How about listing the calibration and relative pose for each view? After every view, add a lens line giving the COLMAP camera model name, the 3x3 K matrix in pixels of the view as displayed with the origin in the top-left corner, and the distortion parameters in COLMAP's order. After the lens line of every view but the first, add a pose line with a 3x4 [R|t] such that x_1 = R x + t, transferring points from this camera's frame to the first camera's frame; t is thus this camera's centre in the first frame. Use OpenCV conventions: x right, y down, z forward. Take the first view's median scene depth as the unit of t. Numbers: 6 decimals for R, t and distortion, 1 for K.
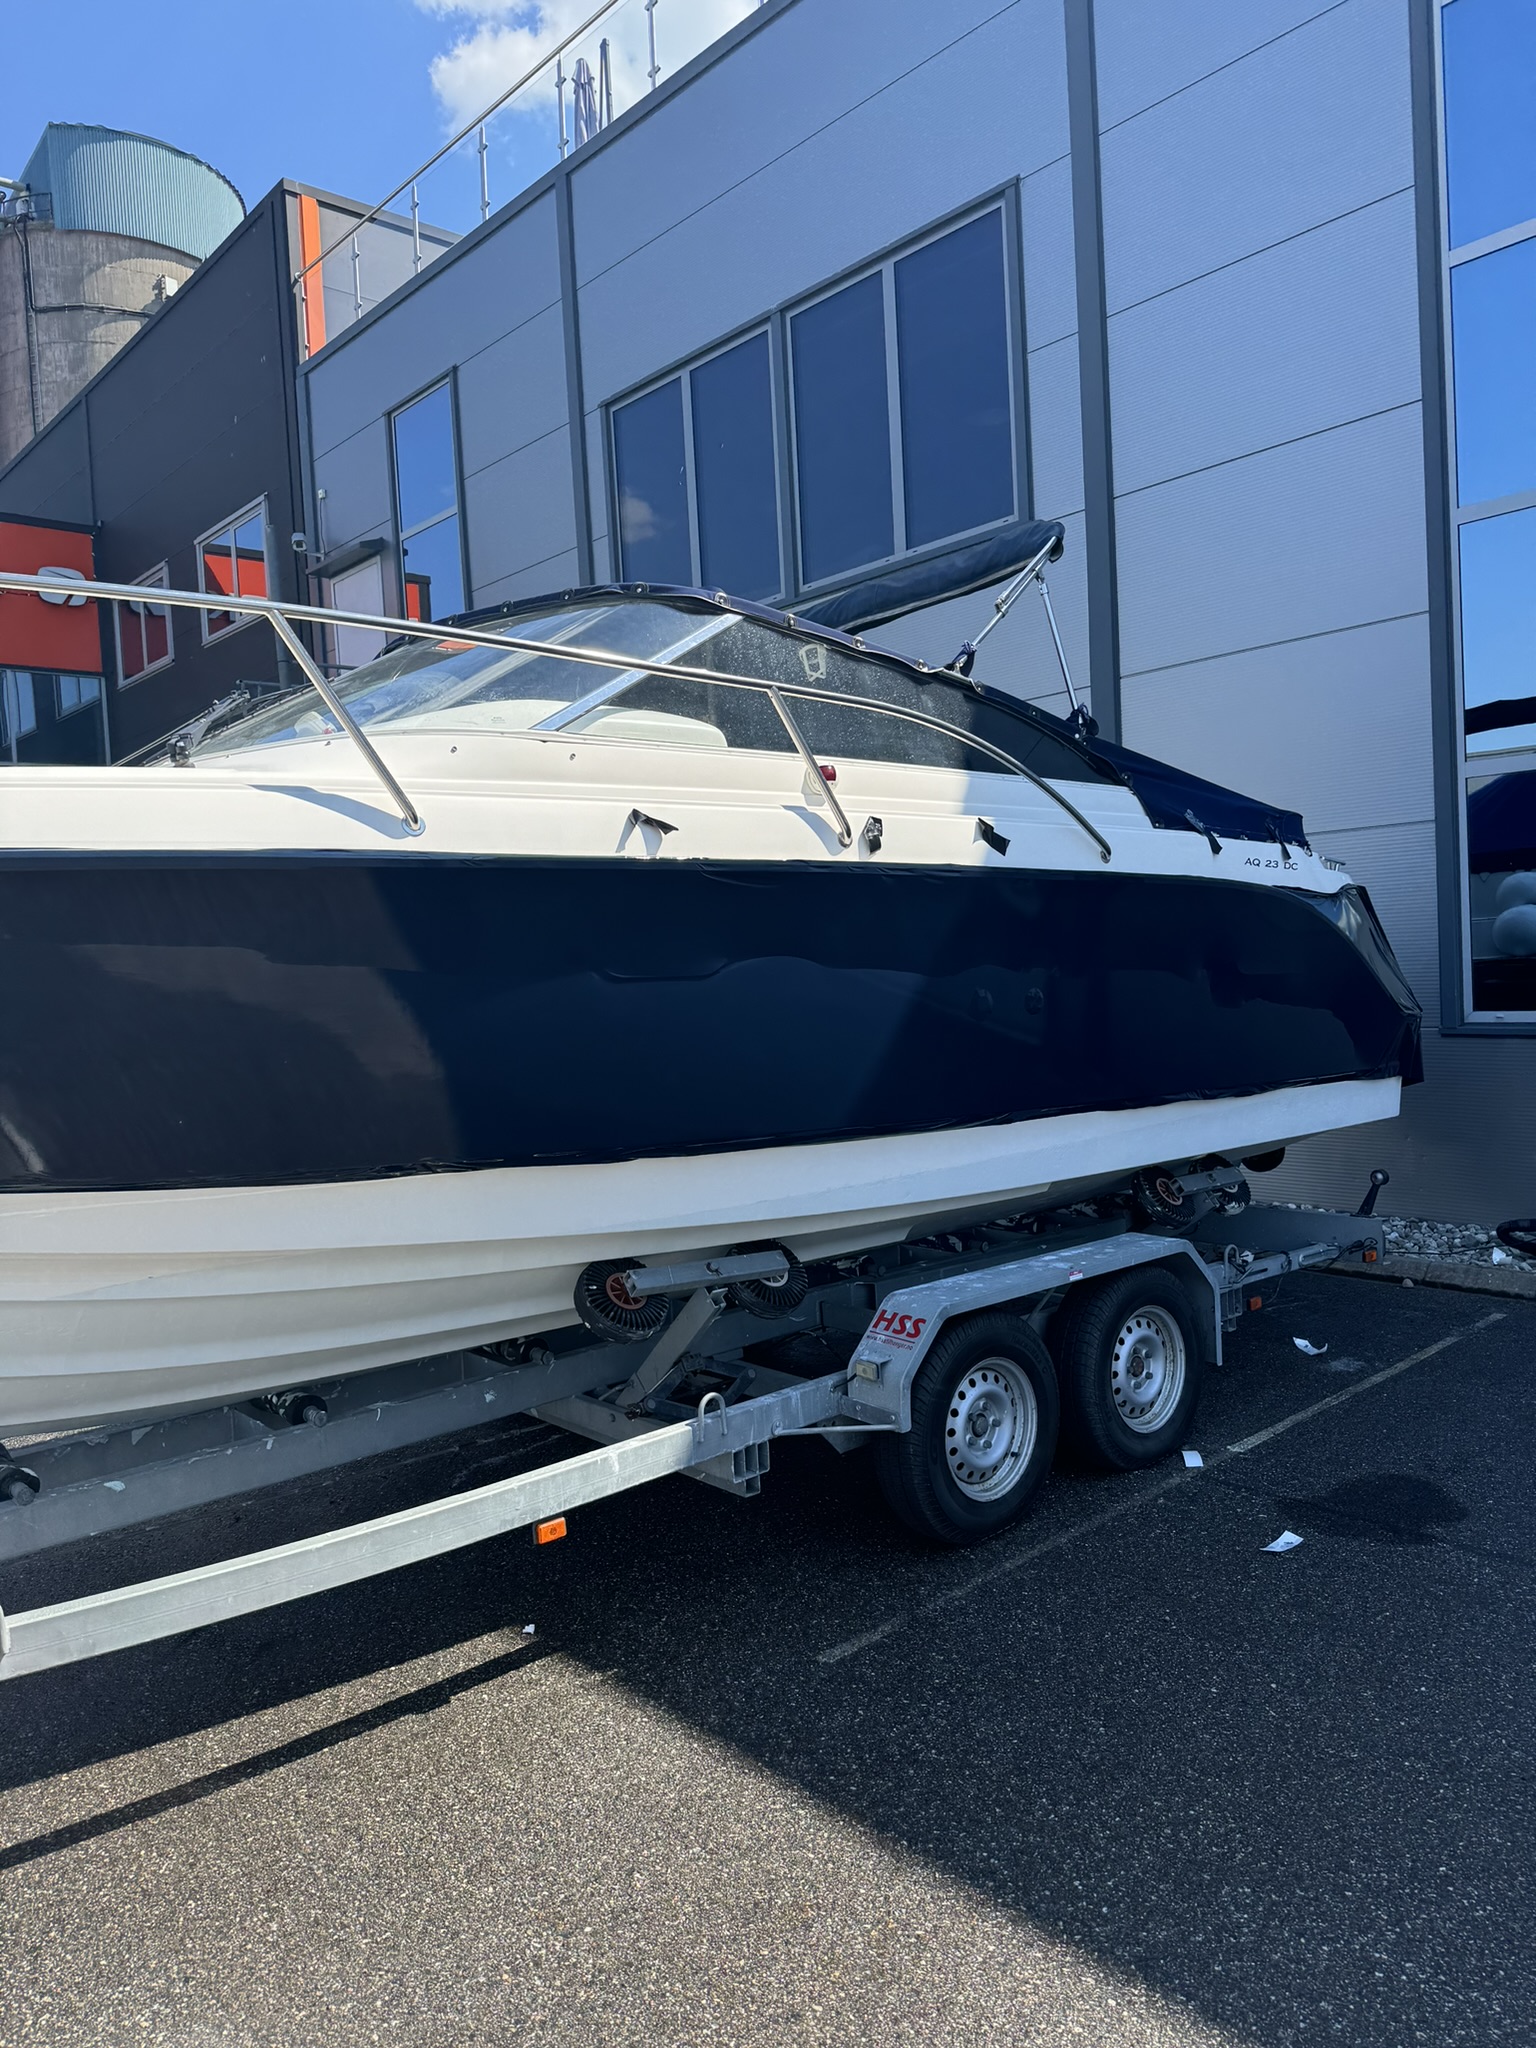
lens RADIAL K [[1464.4, 0, 780.7], [0, 1464.4, 1016.0], [0, 0, 1]] dist [0.029940, -0.020356]
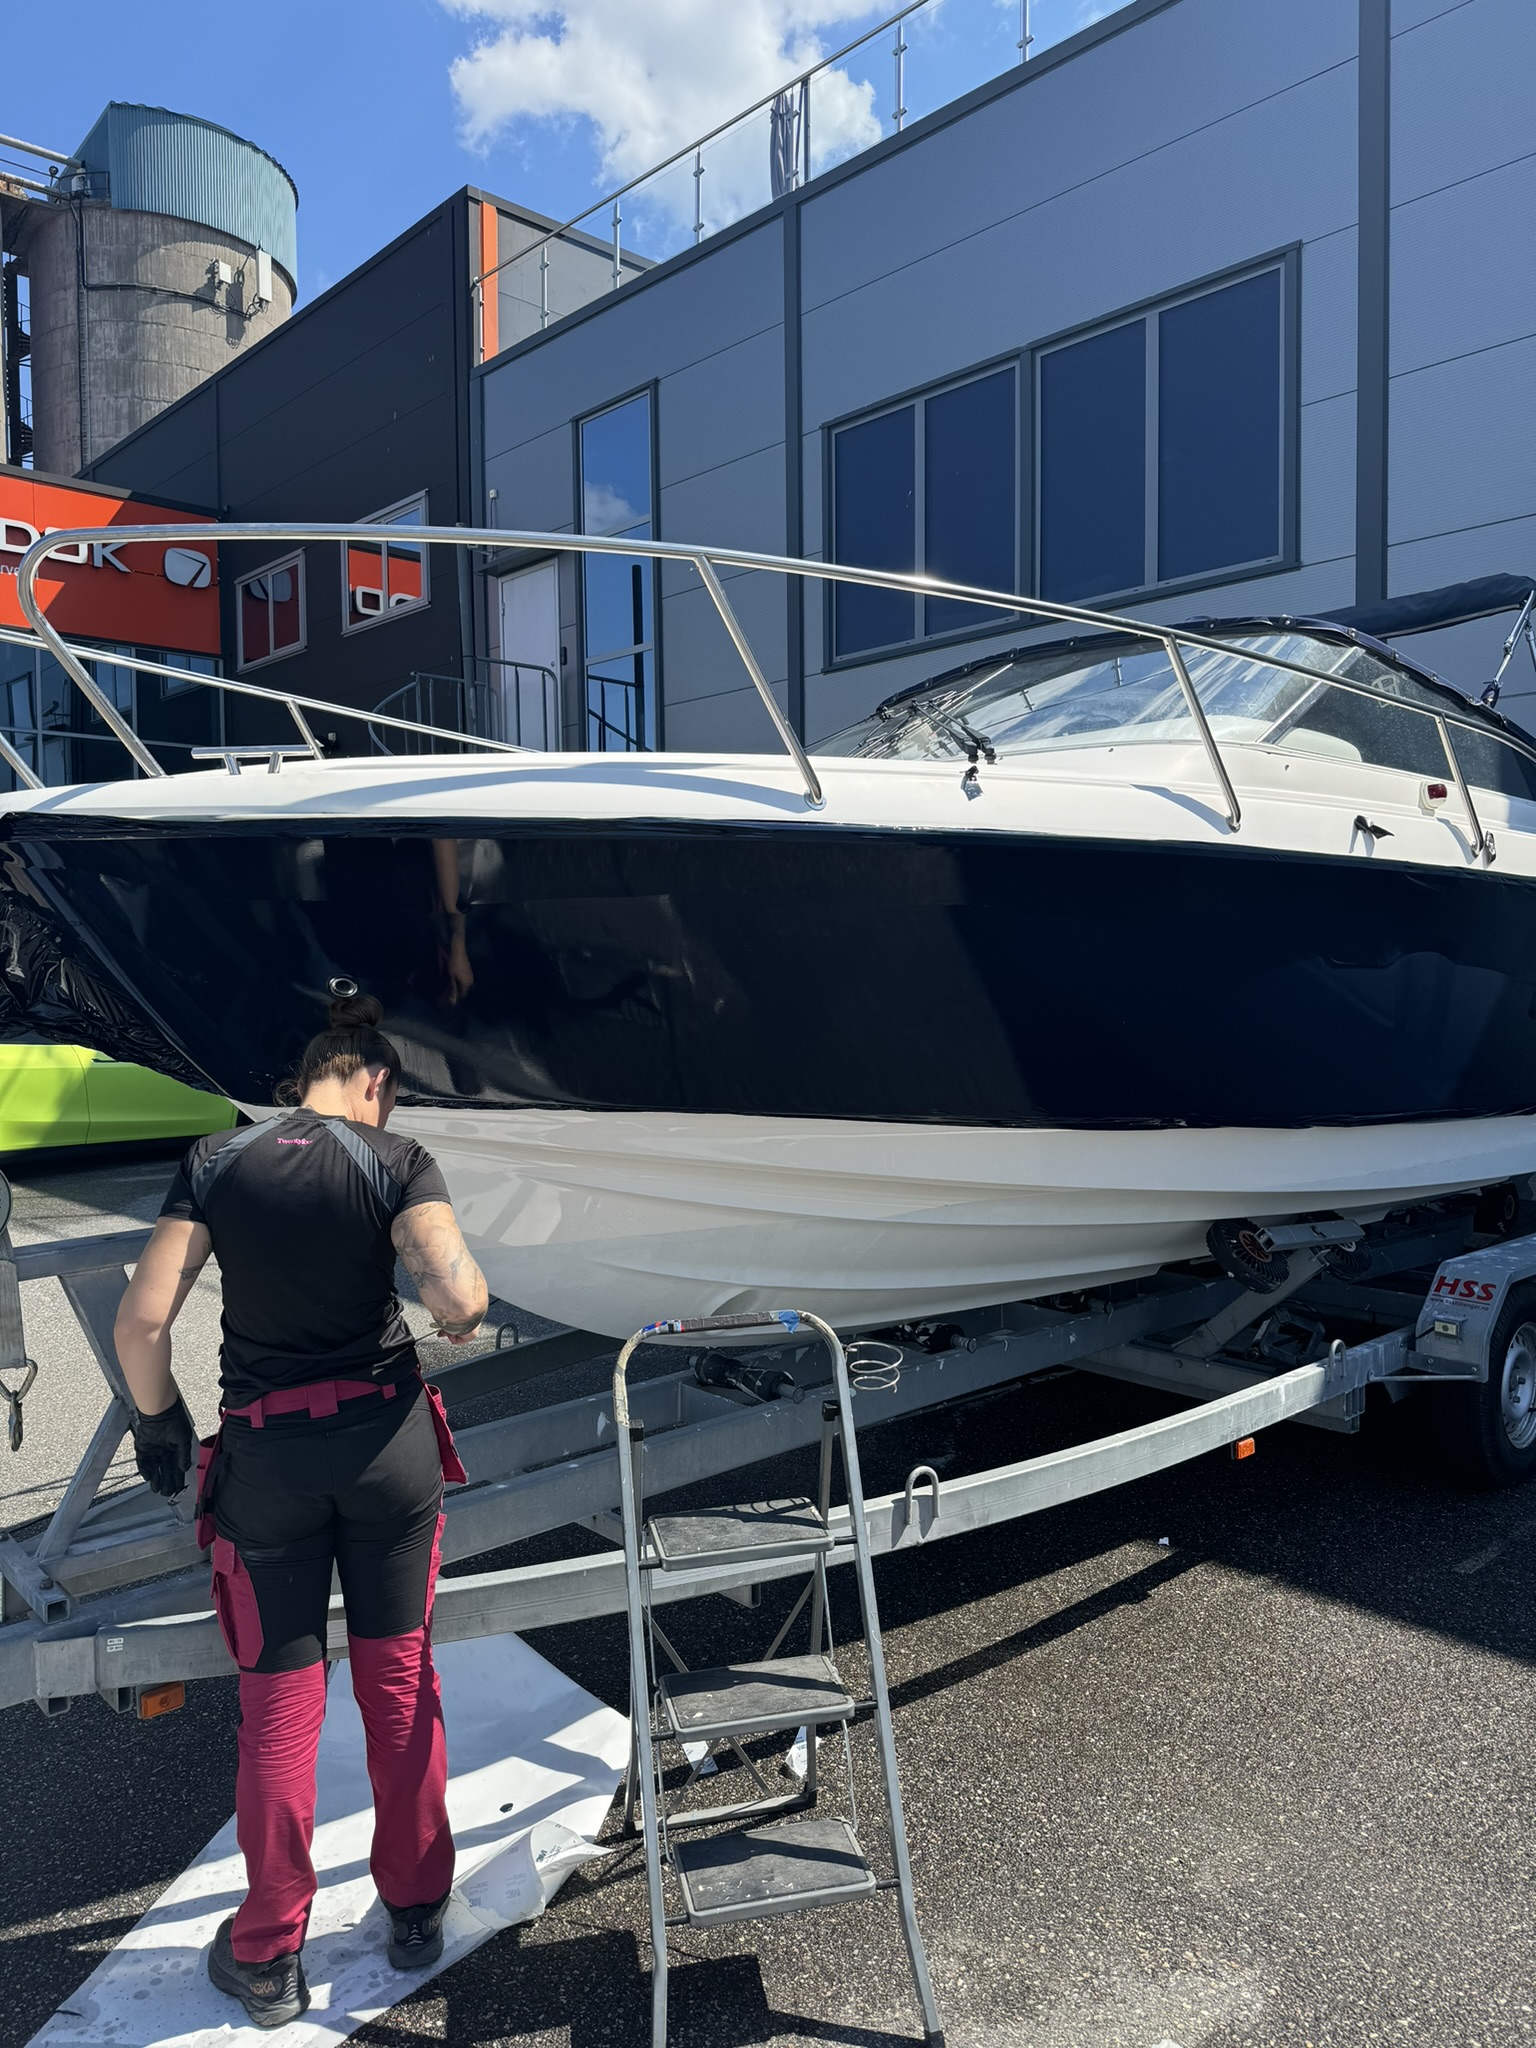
lens RADIAL K [[1464.4, 0, 746.6], [0, 1464.4, 1025.9], [0, 0, 1]] dist [0.029940, -0.020356]
pose [[0.998316, 0.048698, 0.031524, -0.221248], [-0.048575, 0.998809, -0.004643, 0.018408], [-0.031712, 0.003104, 0.999492, -0.044962]]
